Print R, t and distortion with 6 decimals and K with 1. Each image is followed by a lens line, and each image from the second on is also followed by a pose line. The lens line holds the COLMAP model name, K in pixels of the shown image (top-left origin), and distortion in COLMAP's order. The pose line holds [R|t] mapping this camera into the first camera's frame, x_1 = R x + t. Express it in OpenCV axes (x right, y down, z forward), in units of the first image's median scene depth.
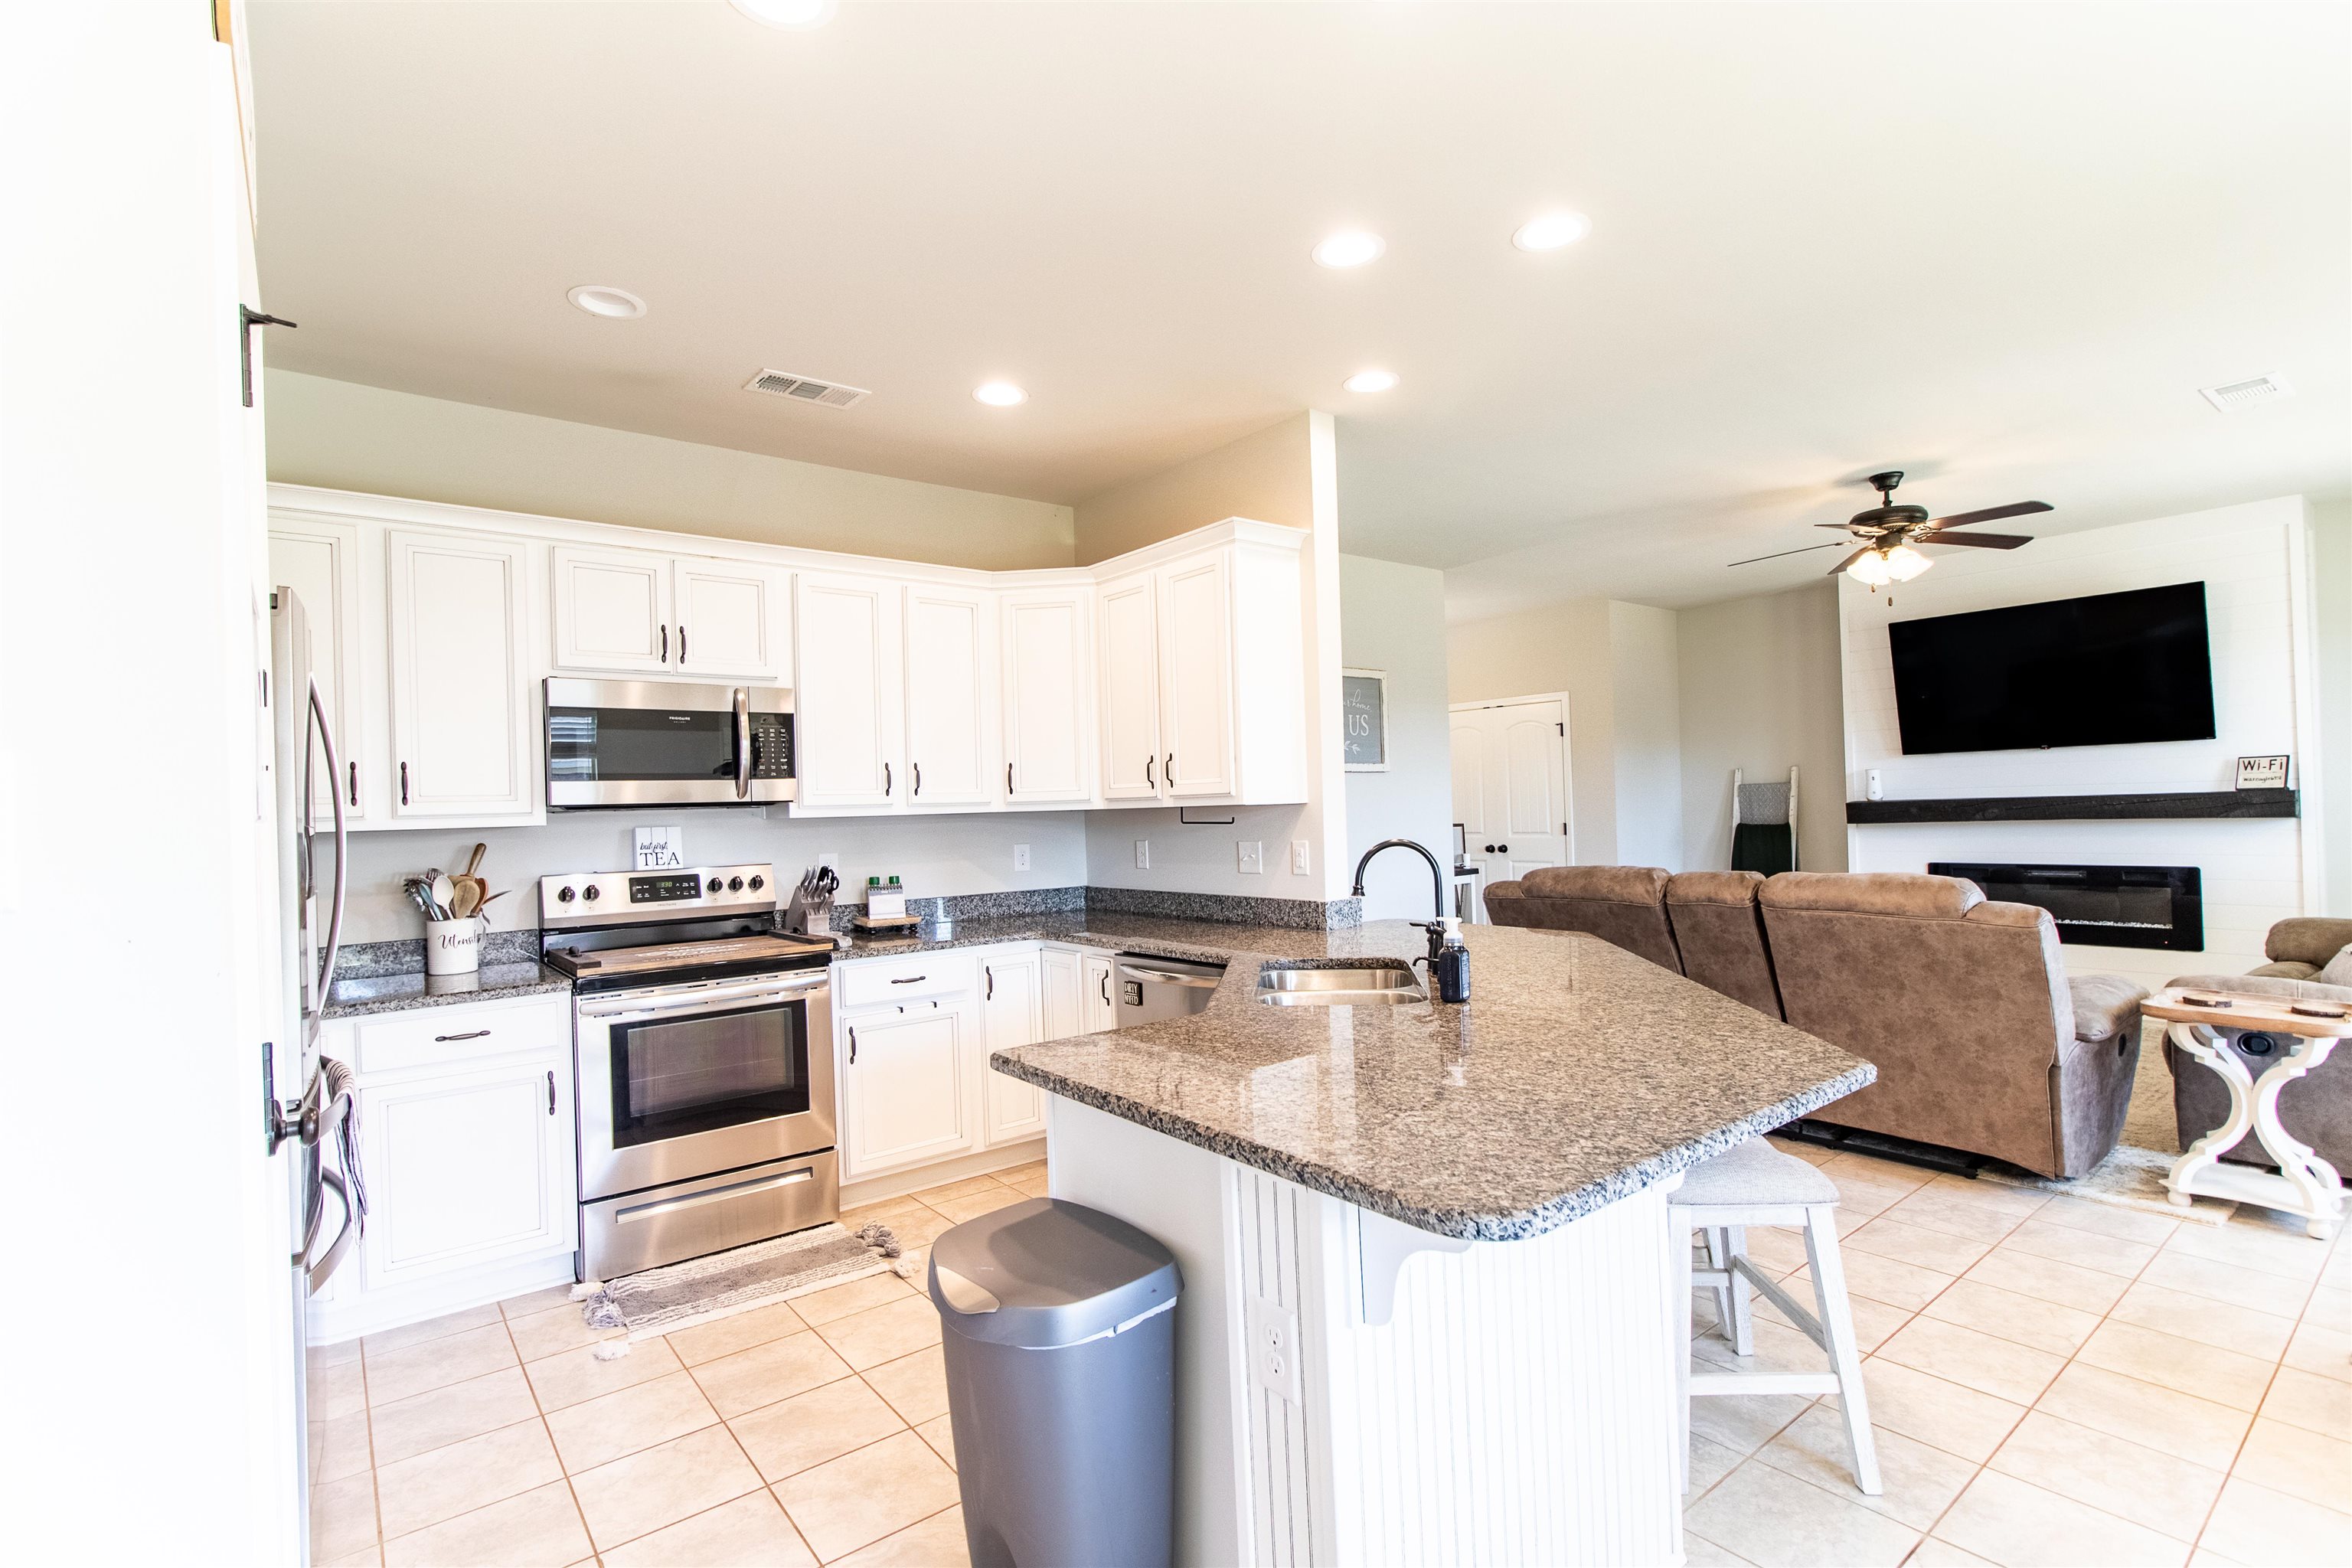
lens RADIAL K [[1093.3, 0, 1194.1], [0, 1093.3, 803.3], [0, 0, 1]] dist [0.001976, 0.000289]
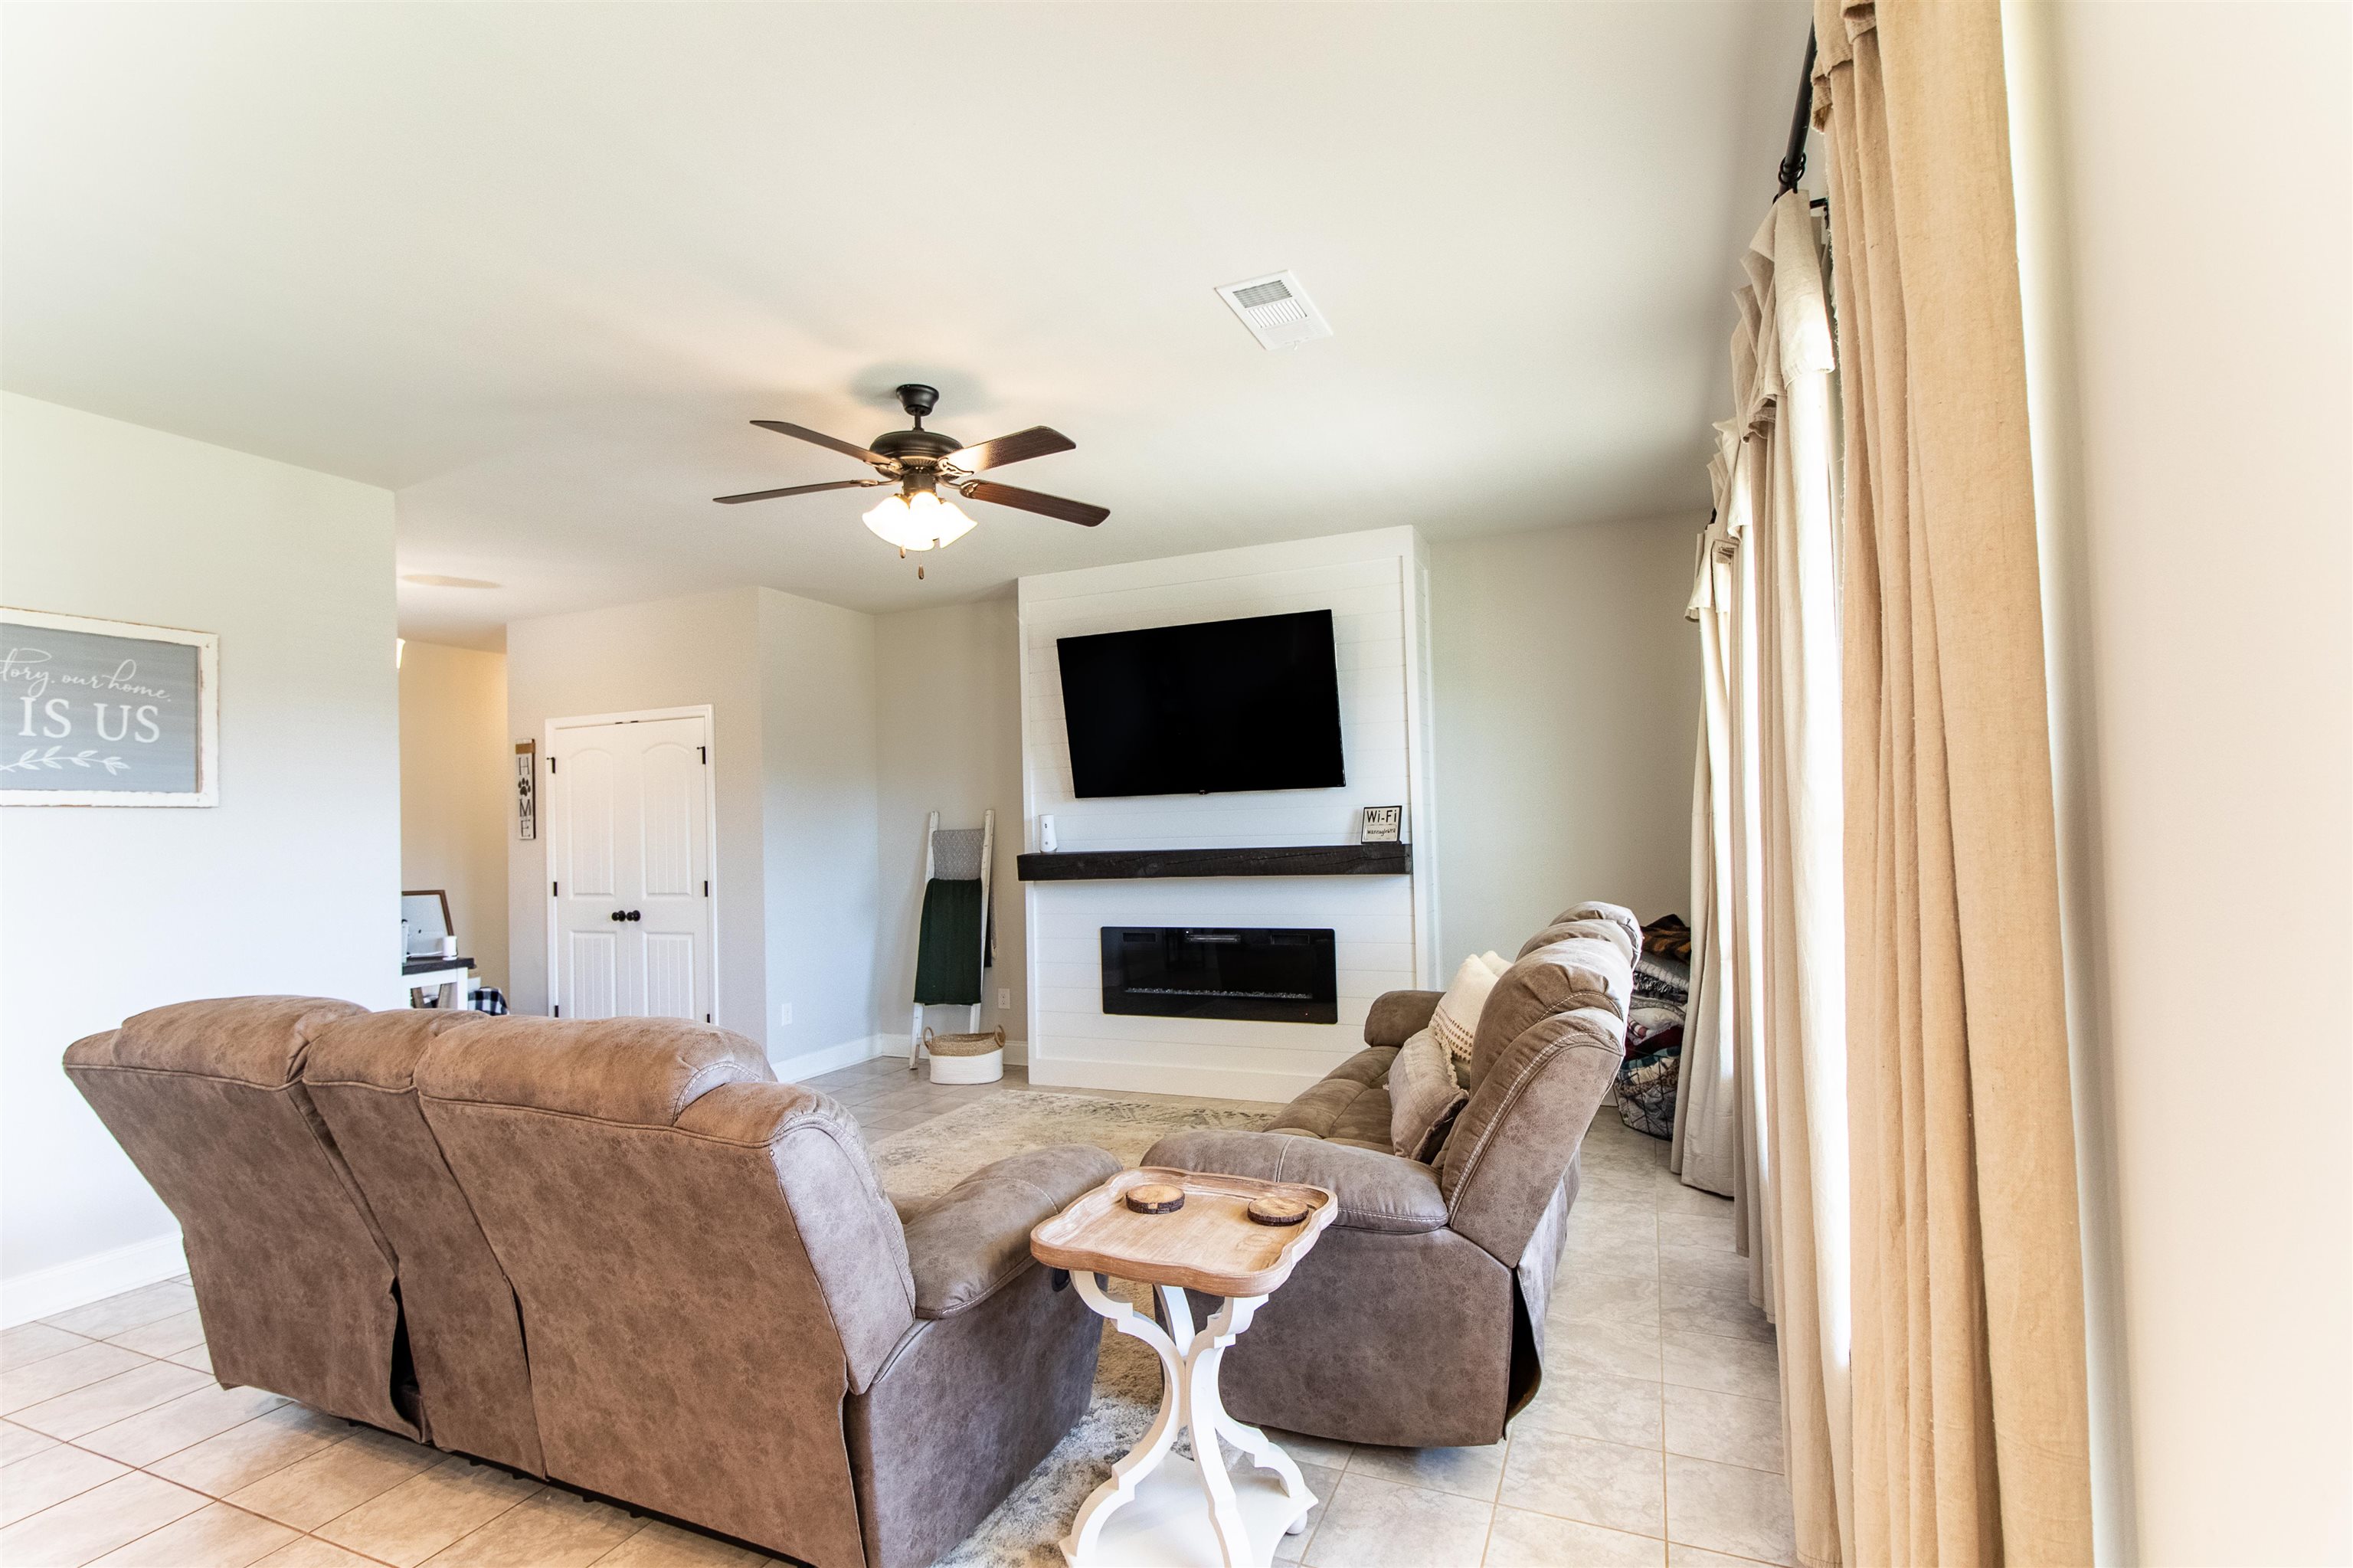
lens RADIAL K [[1093.8, 0, 1187.5], [0, 1093.8, 808.0], [0, 0, 1]] dist [0.001976, 0.000289]
pose [[0.881942, 0.016752, 0.471061, 0.559158], [-0.001988, 0.999492, -0.031822, -0.017253], [-0.471354, 0.027129, 0.881527, 0.381896]]
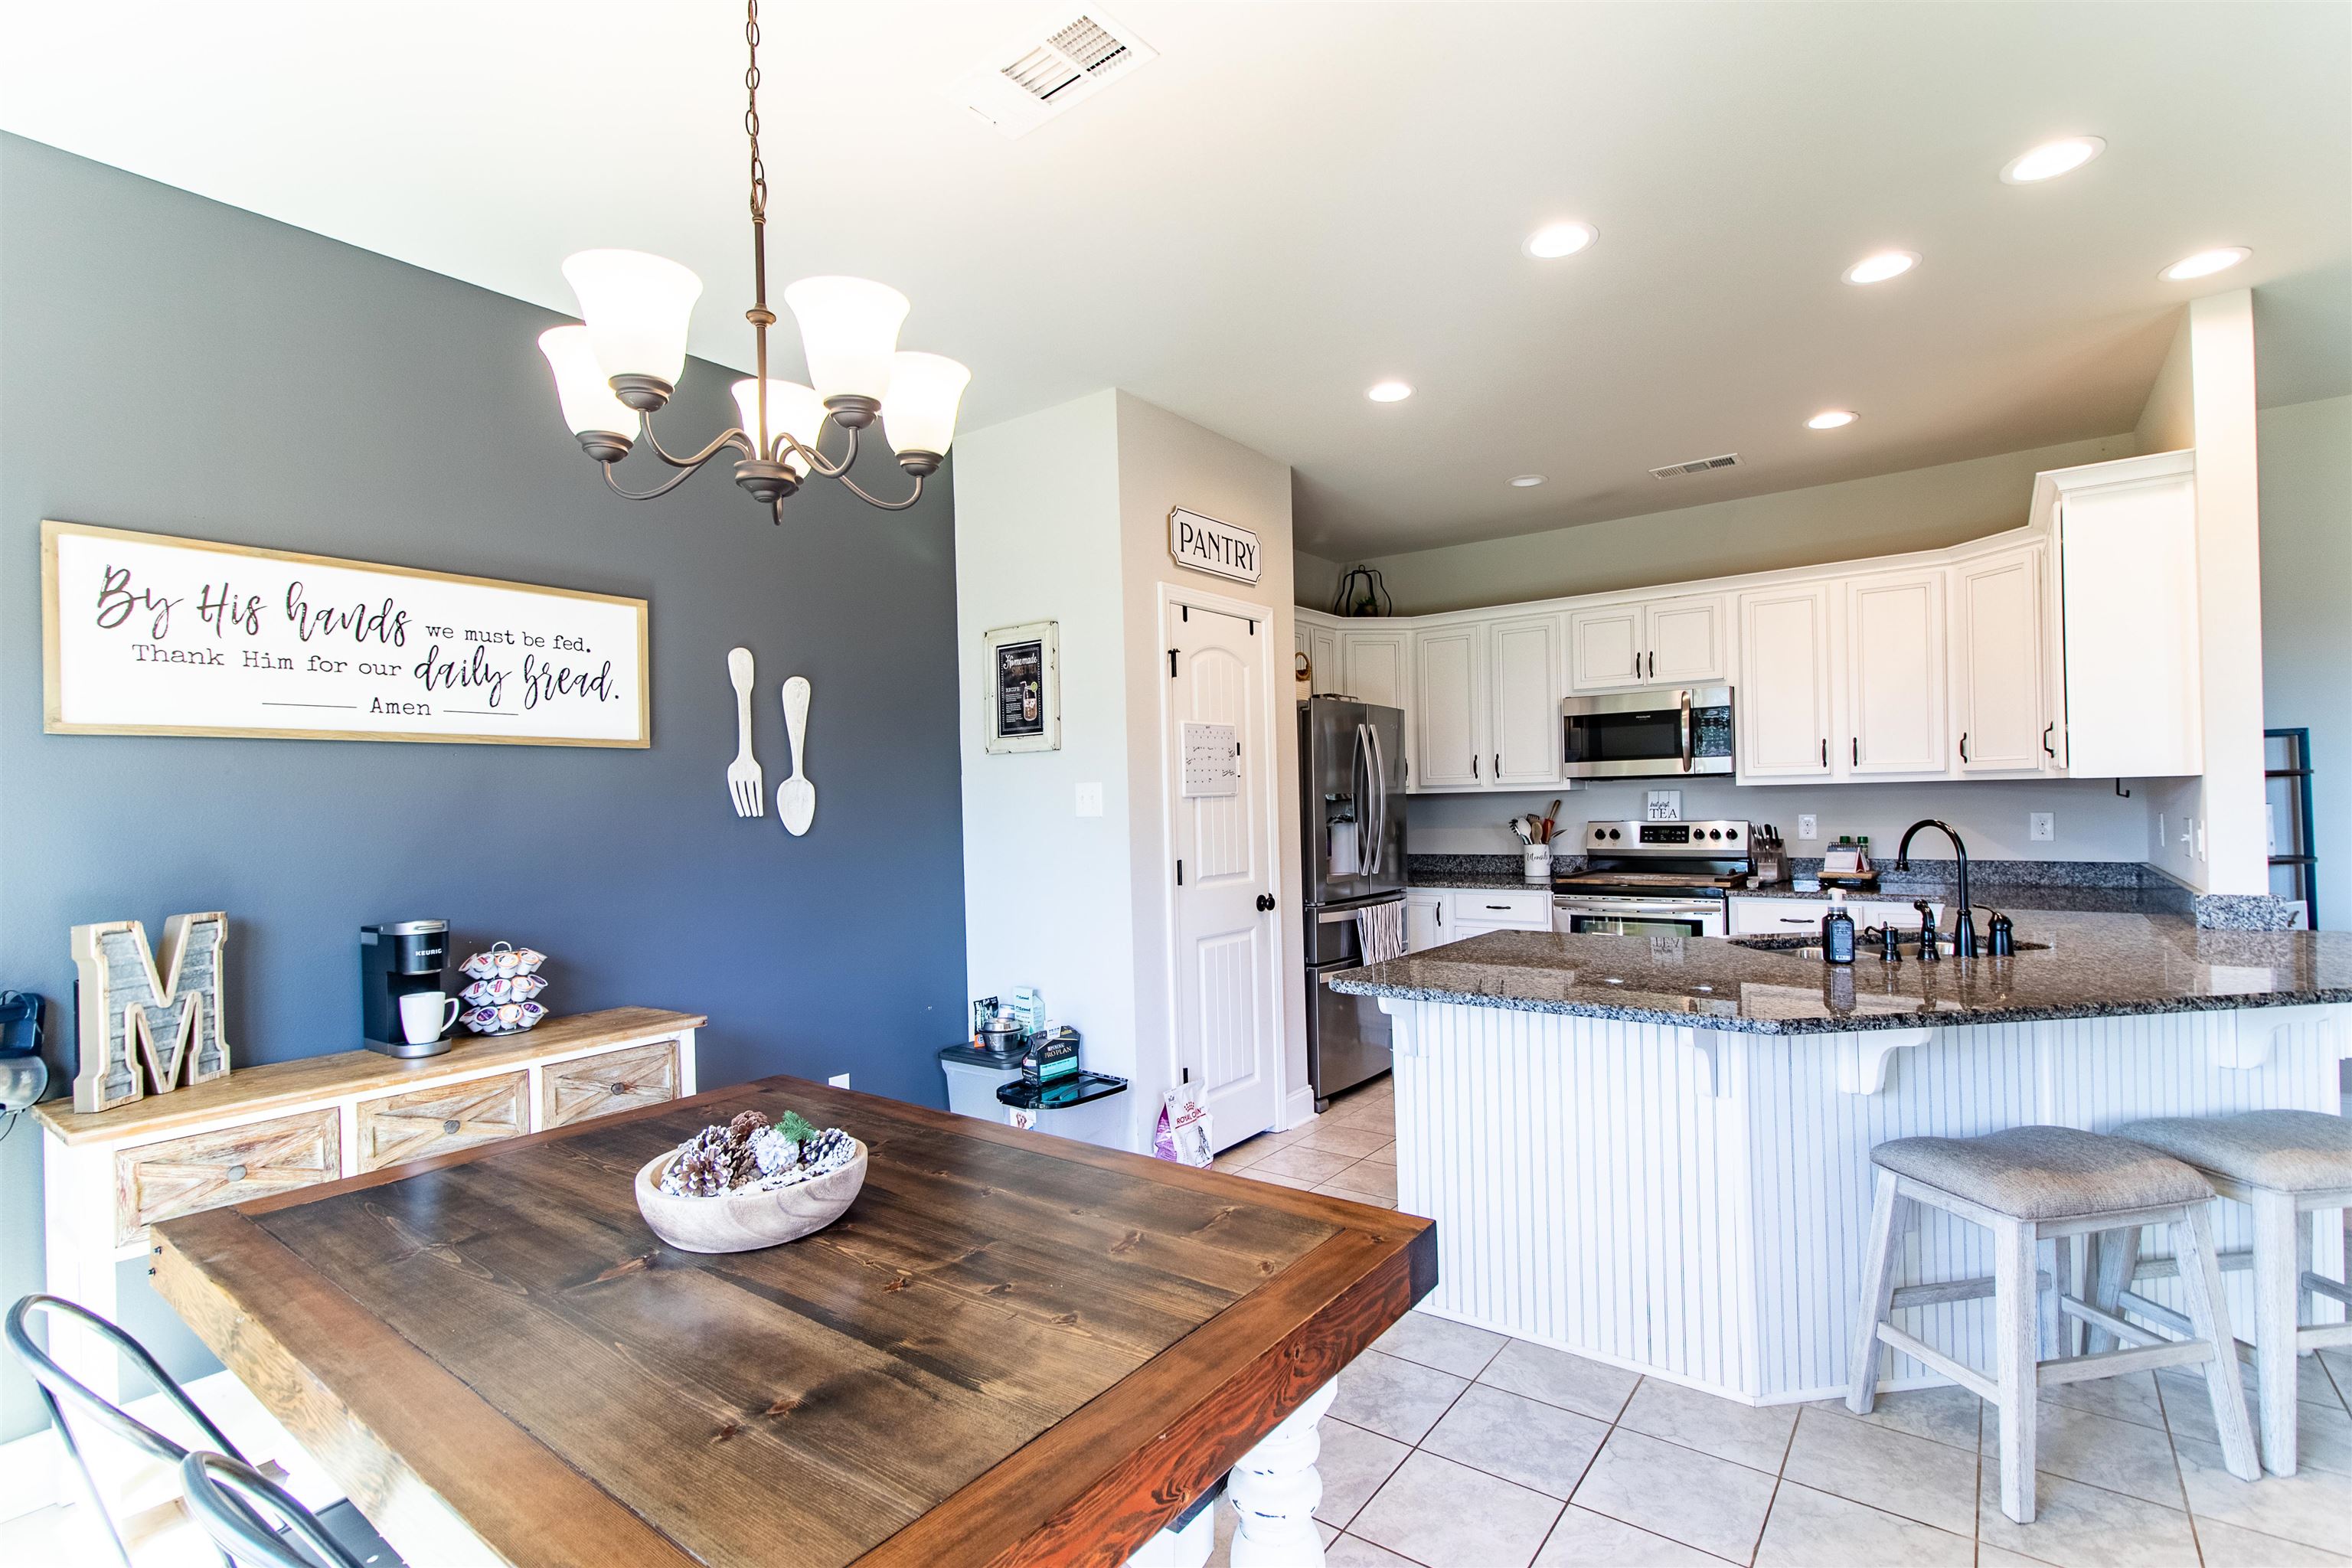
lens RADIAL K [[1093.3, 0, 1183.0], [0, 1093.3, 799.2], [0, 0, 1]] dist [0.001976, 0.000289]
pose [[0.256630, 0.024162, -0.966208, 0.684977], [0.019140, 0.999364, 0.030075, -0.021093], [0.966320, -0.026212, 0.256004, 0.033677]]
